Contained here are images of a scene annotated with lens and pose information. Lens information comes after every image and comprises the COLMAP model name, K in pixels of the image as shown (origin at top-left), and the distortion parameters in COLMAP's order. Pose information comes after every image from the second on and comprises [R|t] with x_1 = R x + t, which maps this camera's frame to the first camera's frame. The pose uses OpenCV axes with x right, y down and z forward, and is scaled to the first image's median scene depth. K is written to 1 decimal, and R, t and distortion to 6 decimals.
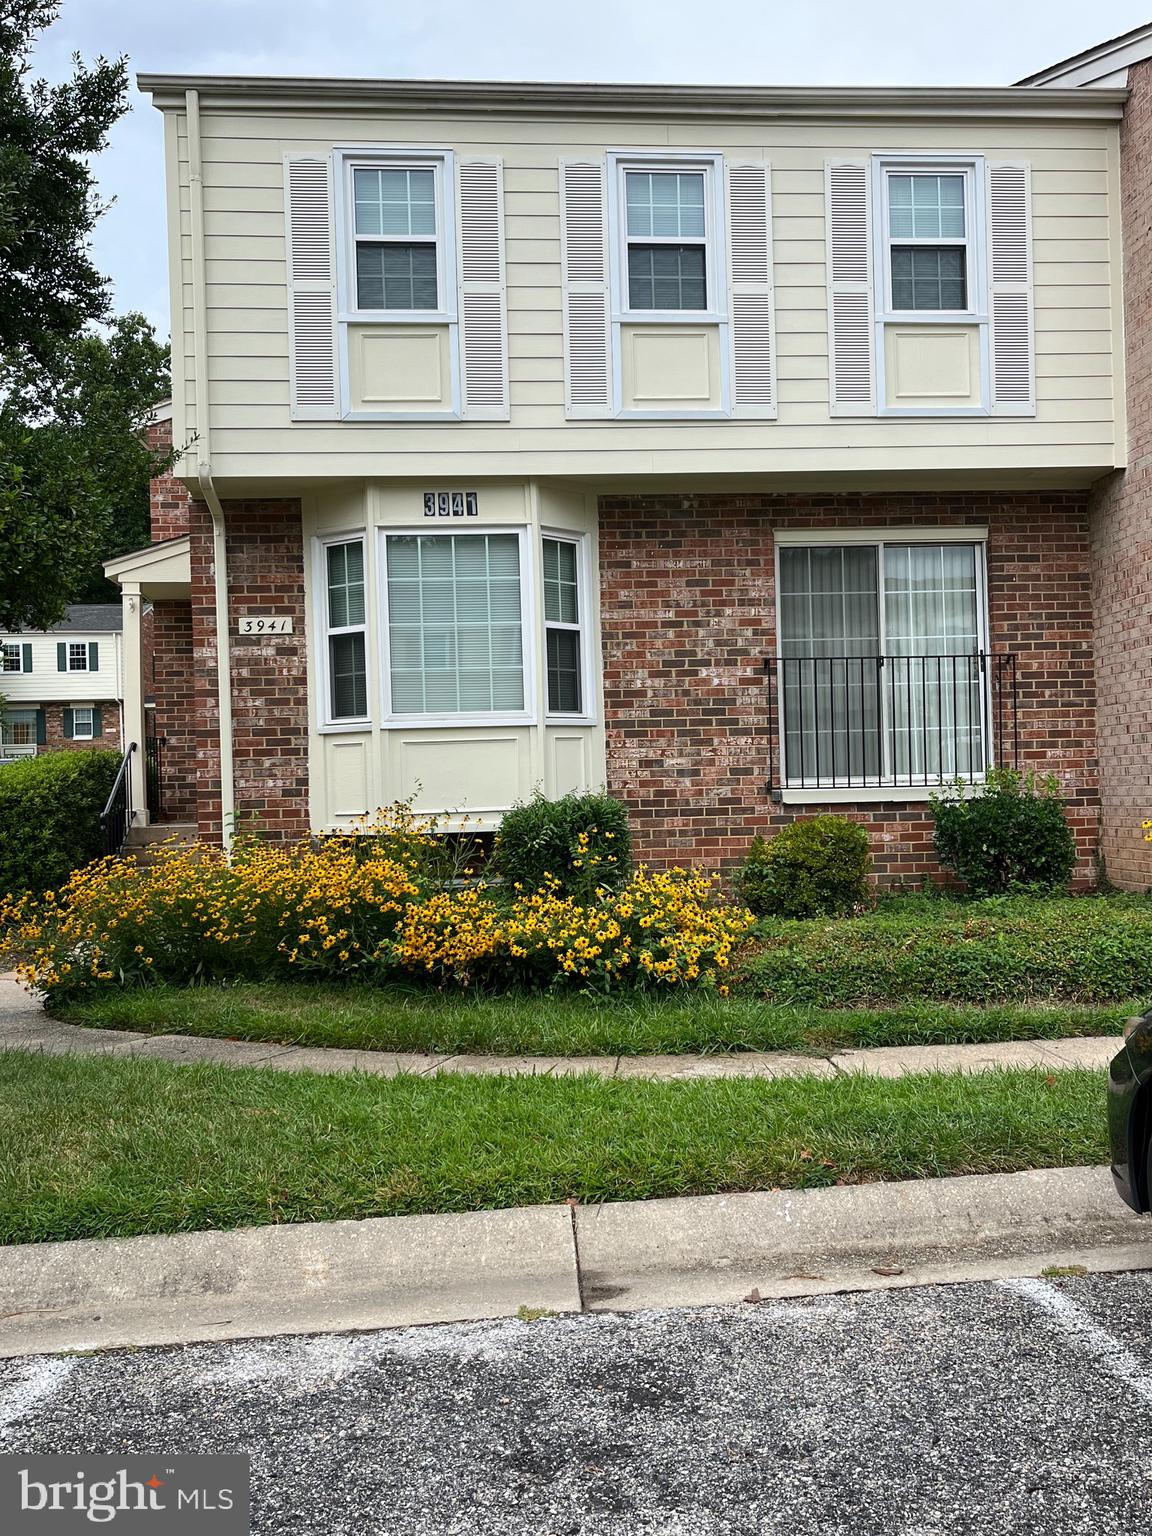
lens RADIAL K [[1313.4, 0, 576.0], [0, 1313.4, 768.0], [0, 0, 1]] dist [0.102564, -0.227278]
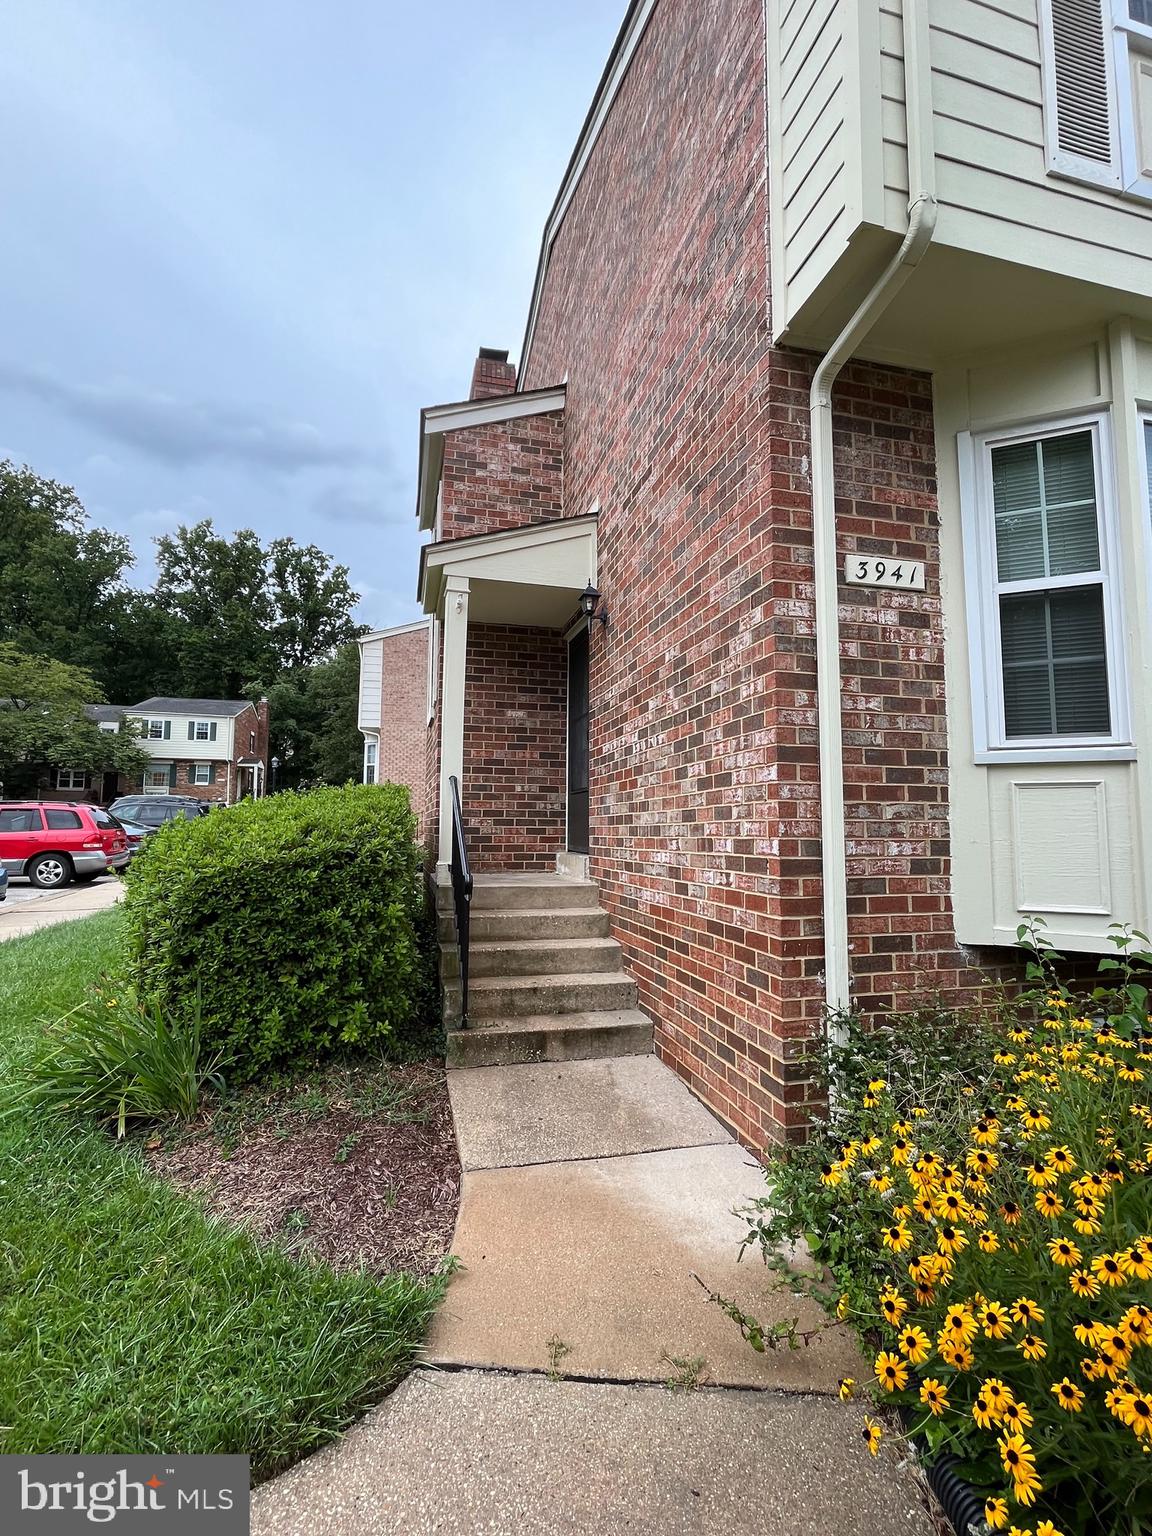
lens RADIAL K [[700.4, 0, 576.0], [0, 700.4, 768.0], [0, 0, 1]] dist [-0.011203, 0.000030]
pose [[0.986034, 0.046948, 0.159788, -0.402343], [-0.036039, 0.996861, -0.070497, 0.003175], [-0.162596, 0.063753, 0.984631, 0.711233]]
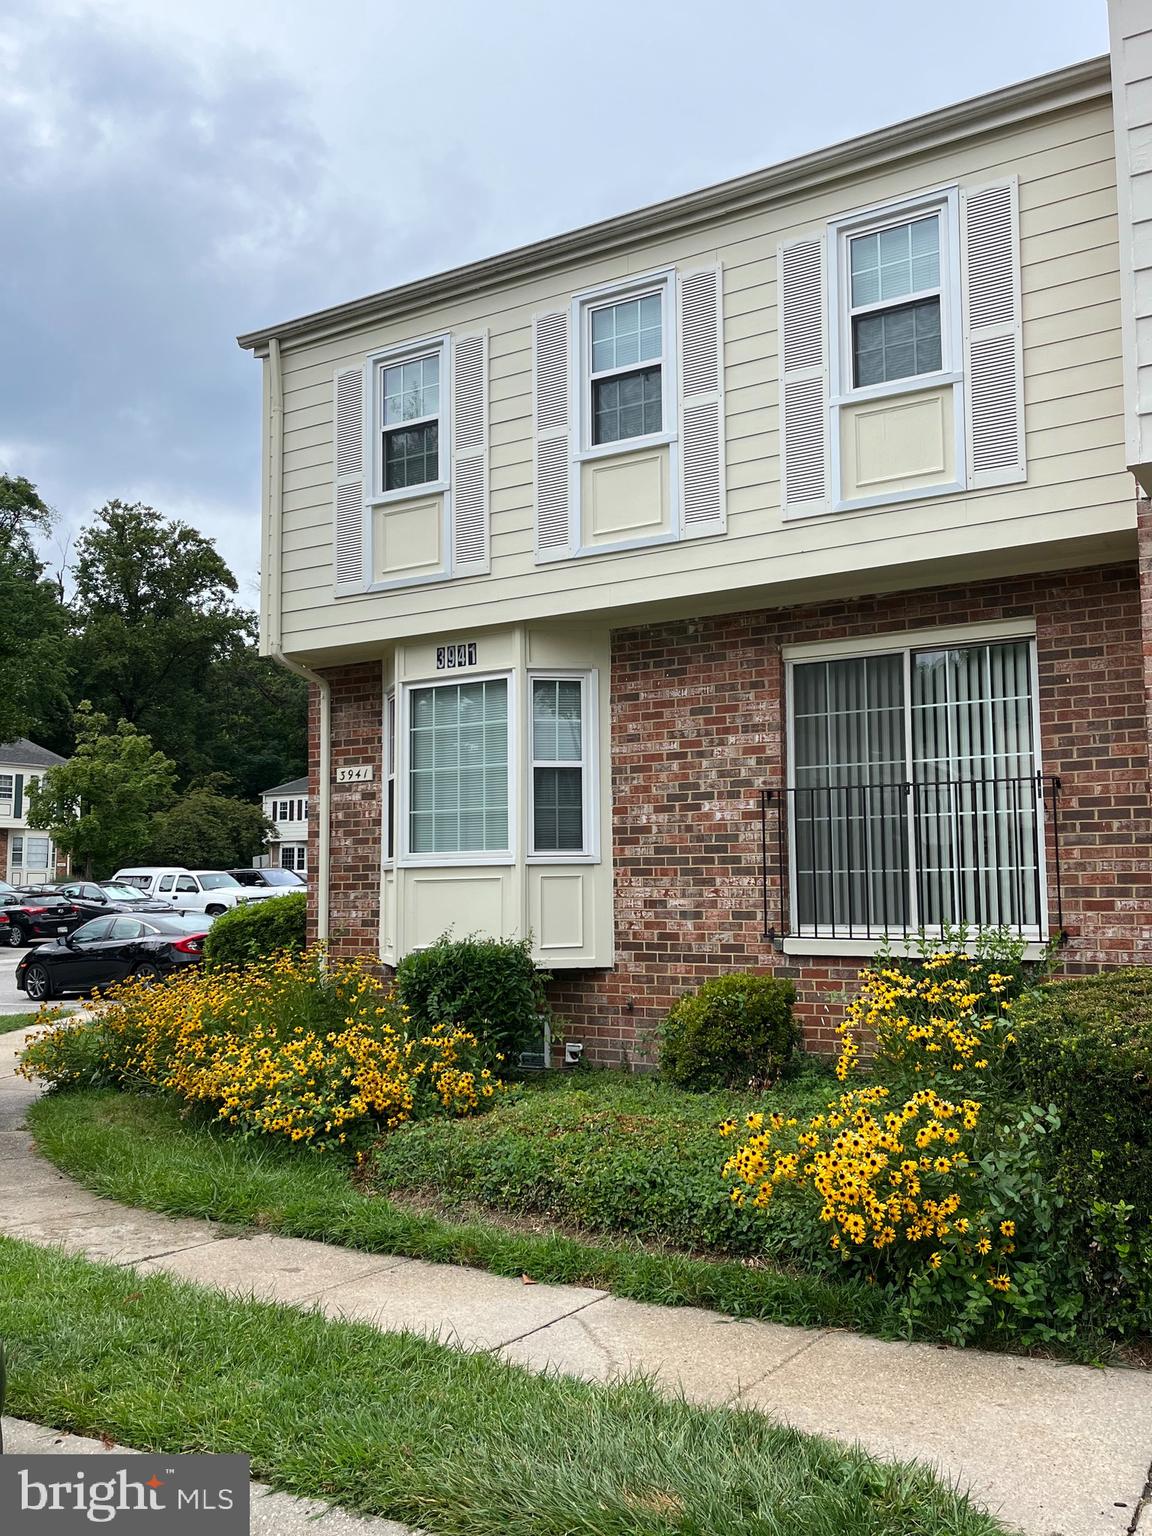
lens RADIAL K [[1313.4, 0, 576.0], [0, 1313.4, 768.0], [0, 0, 1]] dist [0.102564, -0.227278]
pose [[0.801186, -0.036523, -0.597300, 0.579244], [-0.007308, 0.997464, -0.070794, -0.033495], [0.598371, 0.061084, 0.798887, 0.204767]]
